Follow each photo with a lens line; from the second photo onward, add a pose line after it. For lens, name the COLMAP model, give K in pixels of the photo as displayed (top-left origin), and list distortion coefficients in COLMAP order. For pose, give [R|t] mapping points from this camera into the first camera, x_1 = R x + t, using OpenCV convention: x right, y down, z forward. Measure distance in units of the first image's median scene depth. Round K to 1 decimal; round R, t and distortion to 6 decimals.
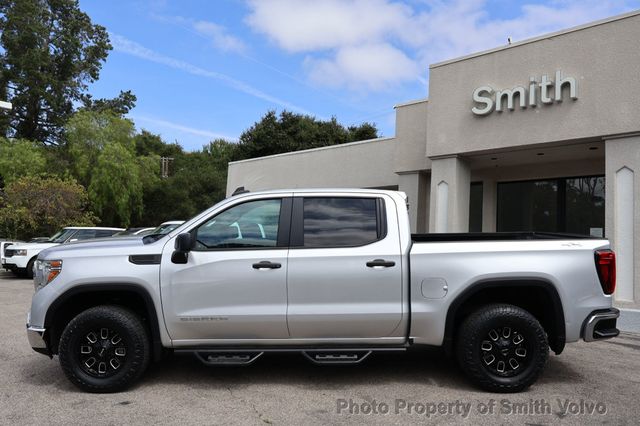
lens RADIAL K [[540.0, 0, 318.8], [0, 540.0, 205.9], [0, 0, 1]] dist [0.004685, 0.007639]
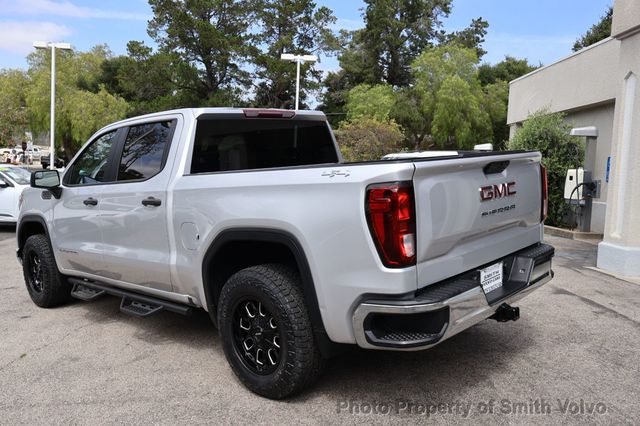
lens RADIAL K [[535.7, 0, 312.3], [0, 535.7, 211.6], [0, 0, 1]] dist [0.005237, 0.010672]
pose [[0.727679, 0.029195, -0.685296, 0.461077], [0.063327, 0.991967, 0.109503, 0.026819], [0.682988, -0.123081, 0.719985, 0.323128]]
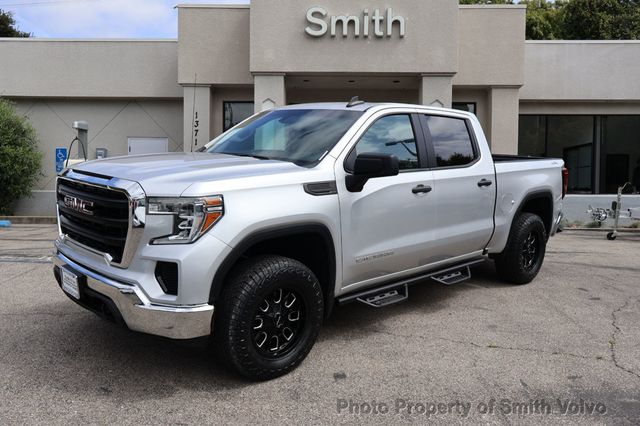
lens RADIAL K [[540.0, 0, 318.8], [0, 540.0, 205.9], [0, 0, 1]] dist [0.004685, 0.007639]
pose [[0.703682, -0.064093, 0.707619, -0.472996], [-0.043217, 0.990218, 0.132665, 0.013938], [-0.709200, -0.123935, 0.694028, 0.272830]]
